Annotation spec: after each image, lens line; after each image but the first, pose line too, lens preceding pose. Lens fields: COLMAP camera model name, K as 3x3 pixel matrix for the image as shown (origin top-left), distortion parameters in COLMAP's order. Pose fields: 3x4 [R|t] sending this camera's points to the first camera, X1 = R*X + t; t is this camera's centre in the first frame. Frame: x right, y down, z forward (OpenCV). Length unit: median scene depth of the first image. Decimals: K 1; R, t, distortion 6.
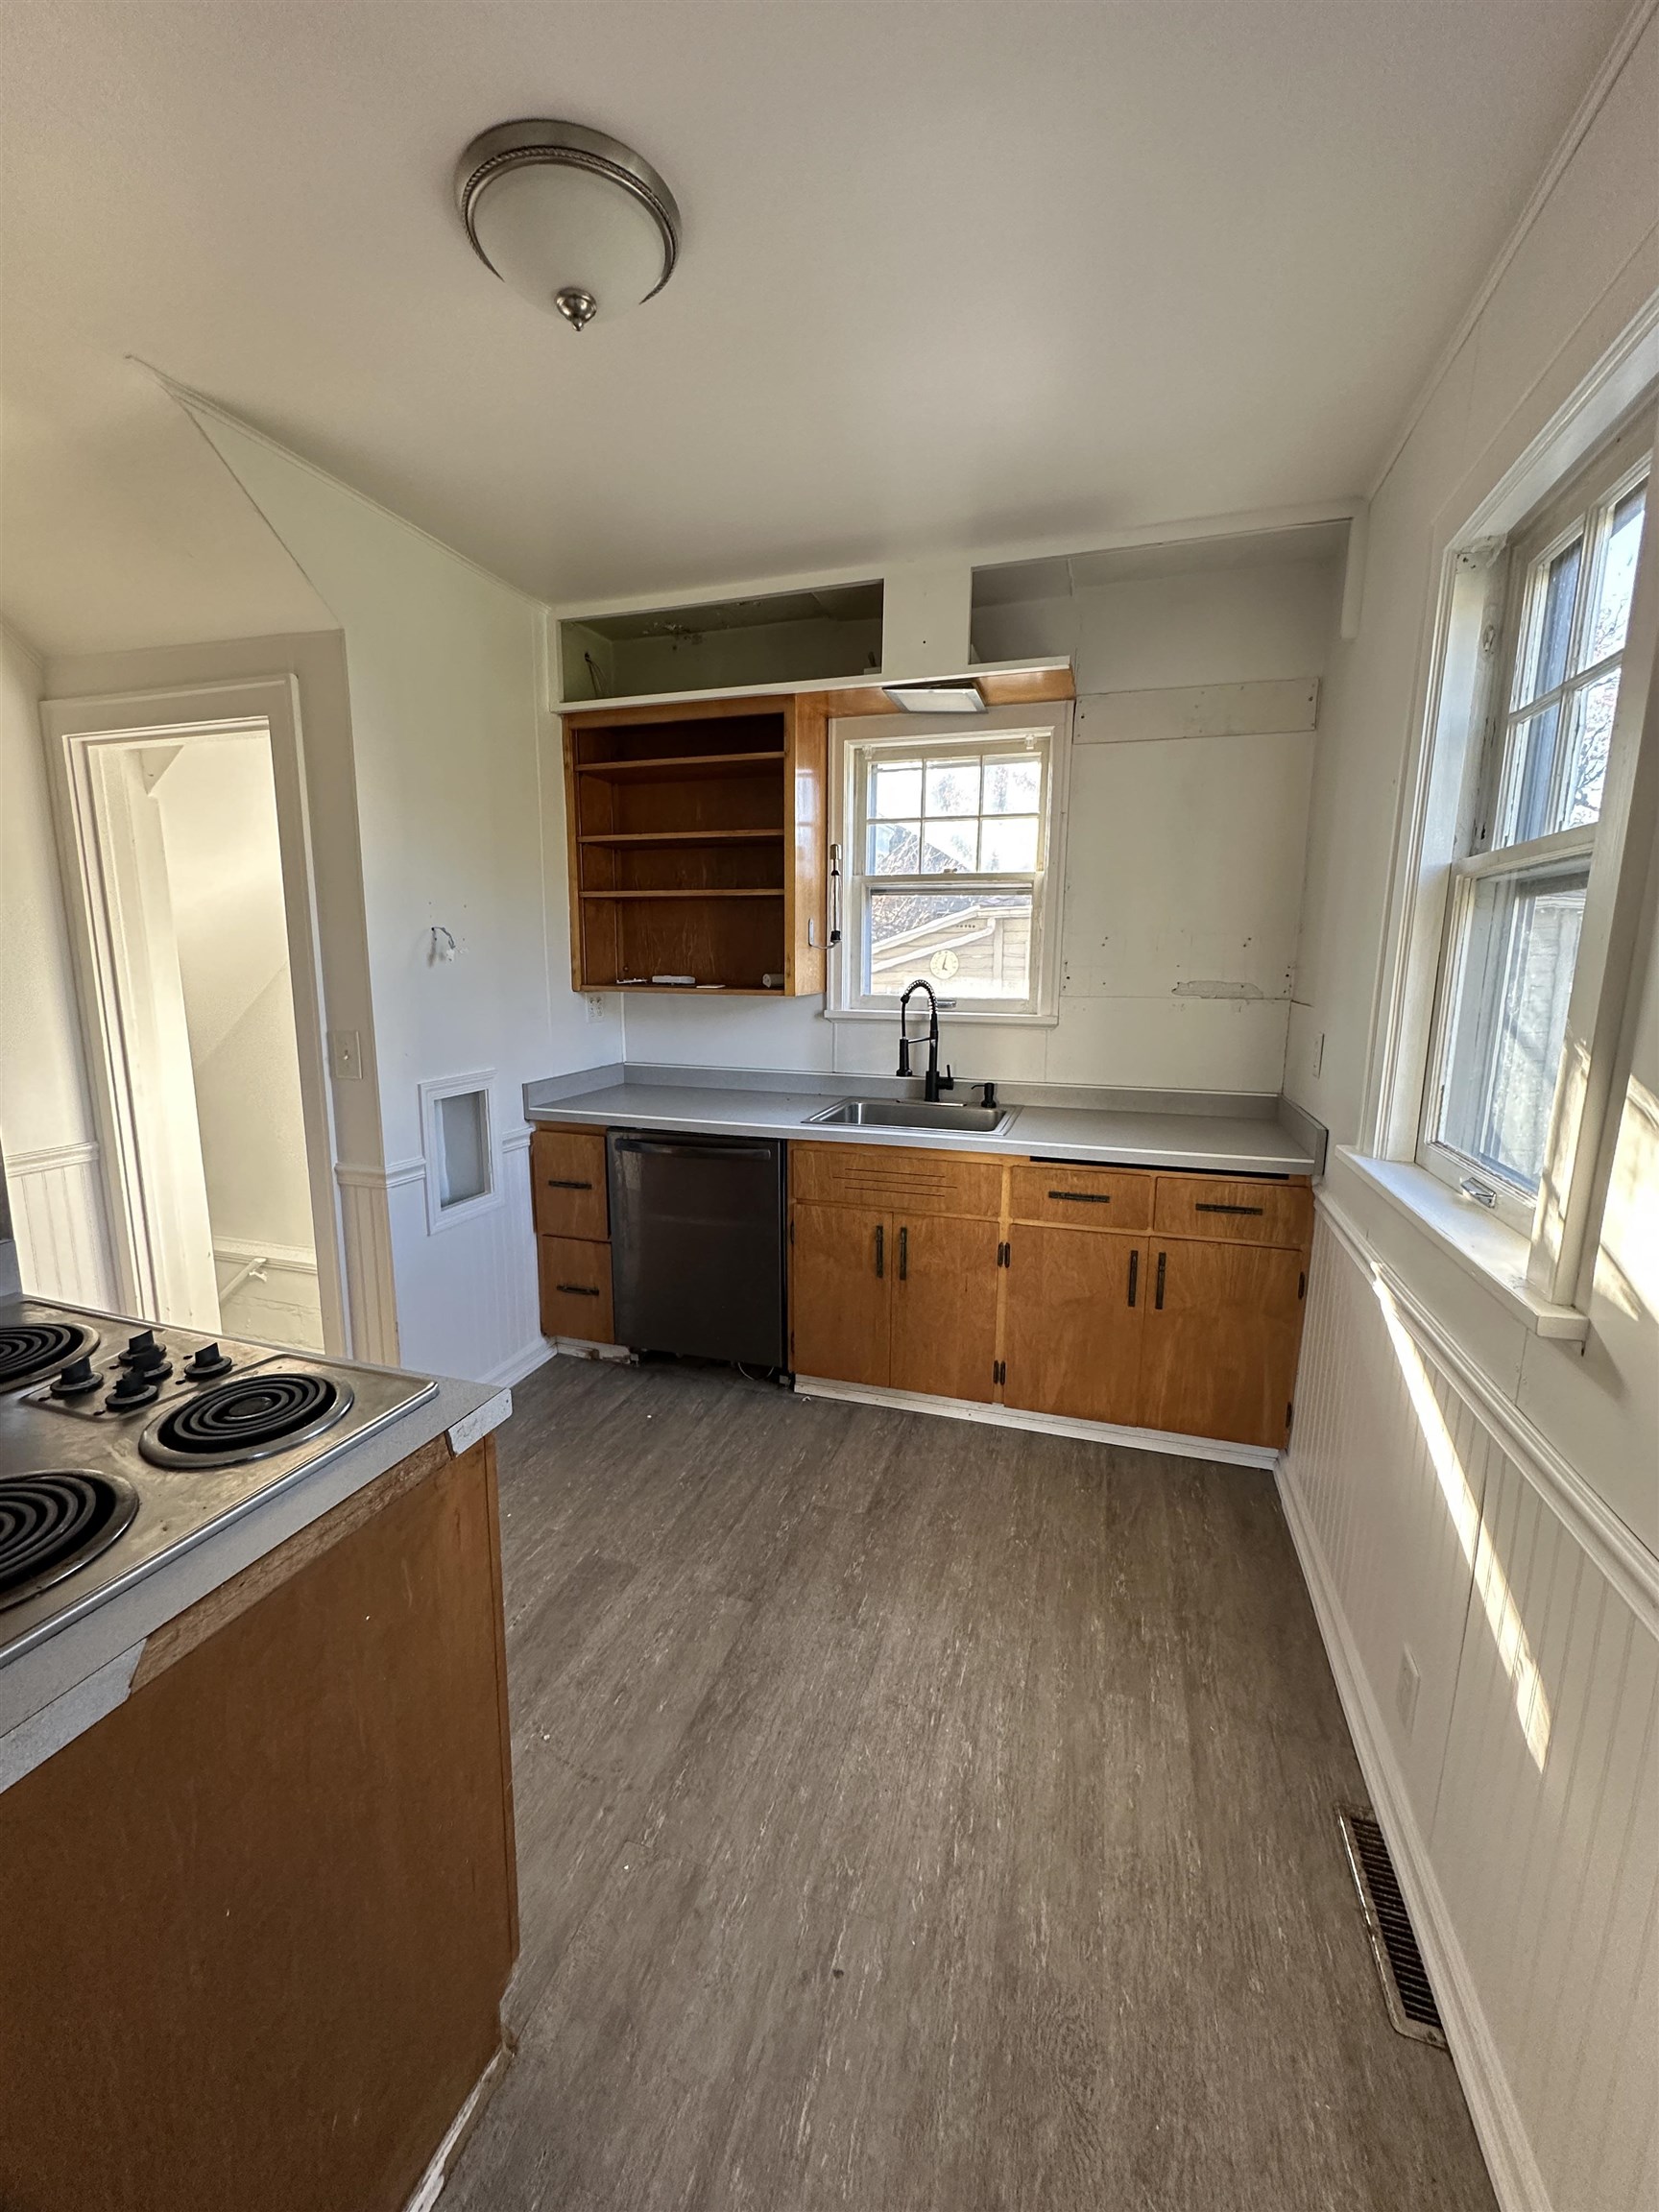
lens RADIAL K [[884.5, 0, 829.5], [0, 884.5, 1106.0], [0, 0, 1]] dist [-0.000291, 0.001082]
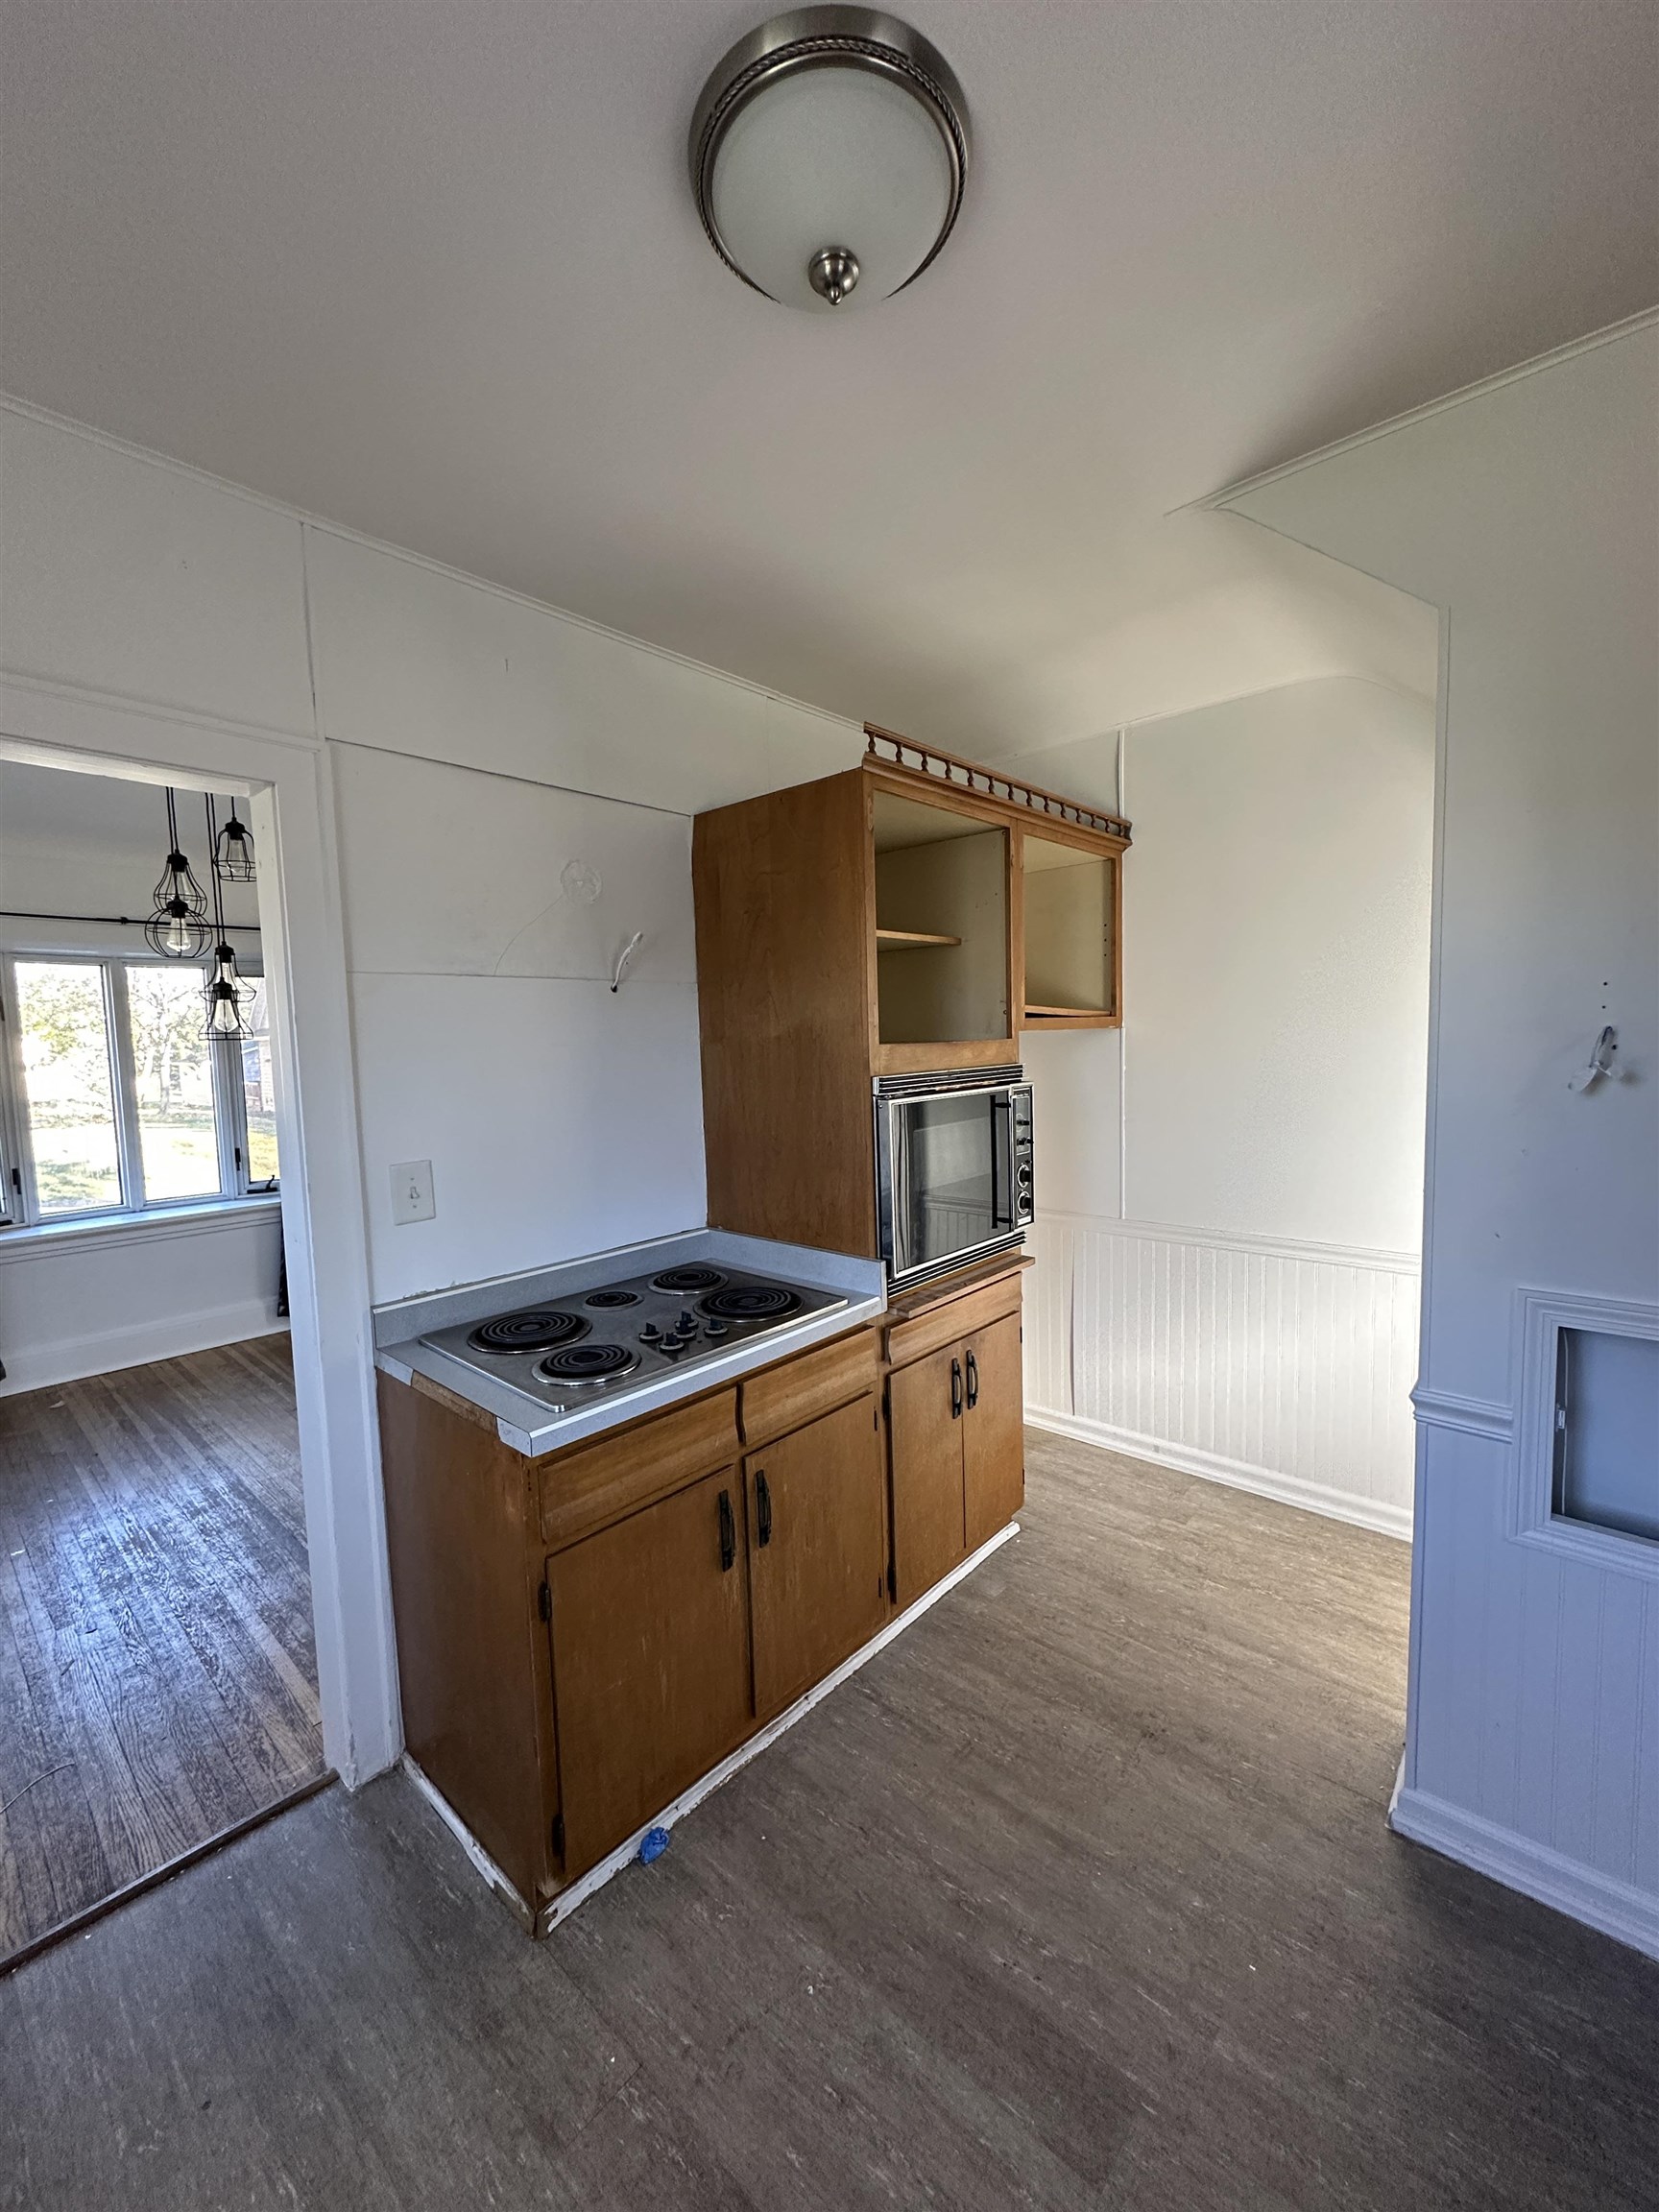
lens RADIAL K [[884.5, 0, 829.5], [0, 884.5, 1106.0], [0, 0, 1]] dist [-0.000291, 0.001082]
pose [[-0.407531, 0.075830, -0.910038, 0.301663], [-0.129376, 0.981700, 0.139739, -0.196970], [0.903980, 0.174685, -0.390262, 0.921389]]
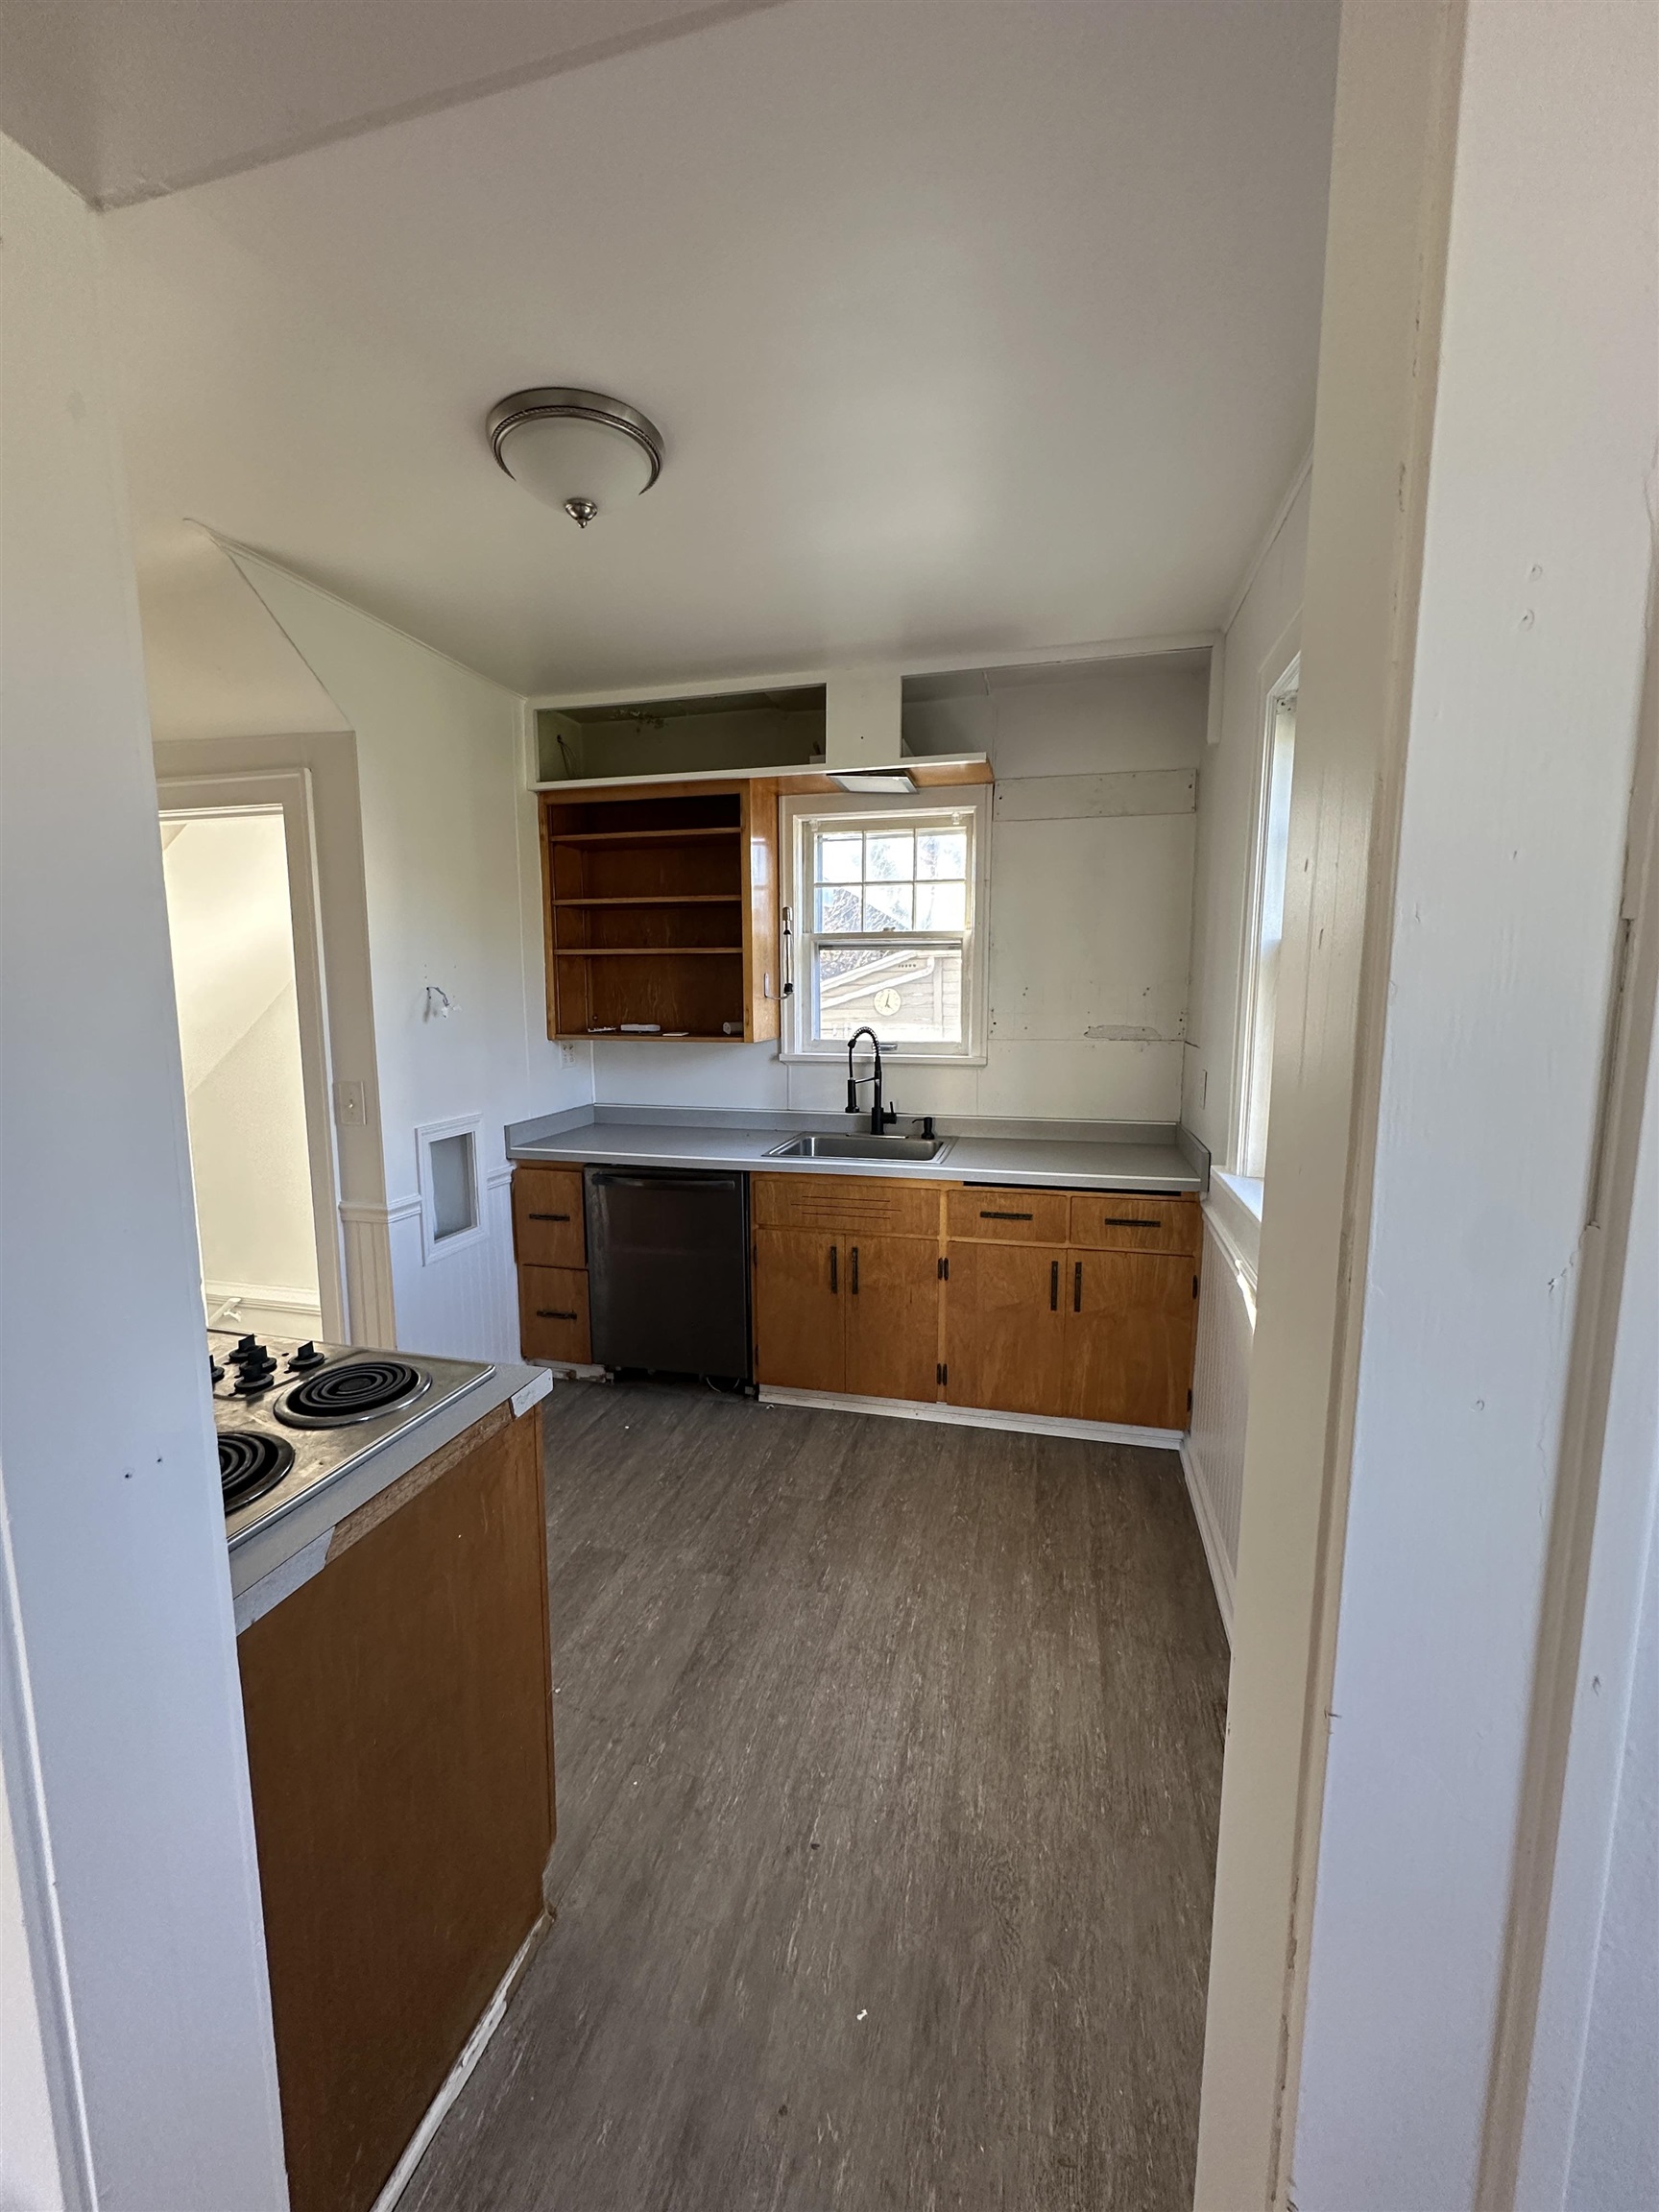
lens RADIAL K [[884.5, 0, 829.5], [0, 884.5, 1106.0], [0, 0, 1]] dist [-0.000291, 0.001082]
pose [[0.998059, -0.017334, 0.059814, -0.015428], [0.019519, 0.999156, -0.036131, -0.002977], [-0.059138, 0.037228, 0.997555, -0.158665]]
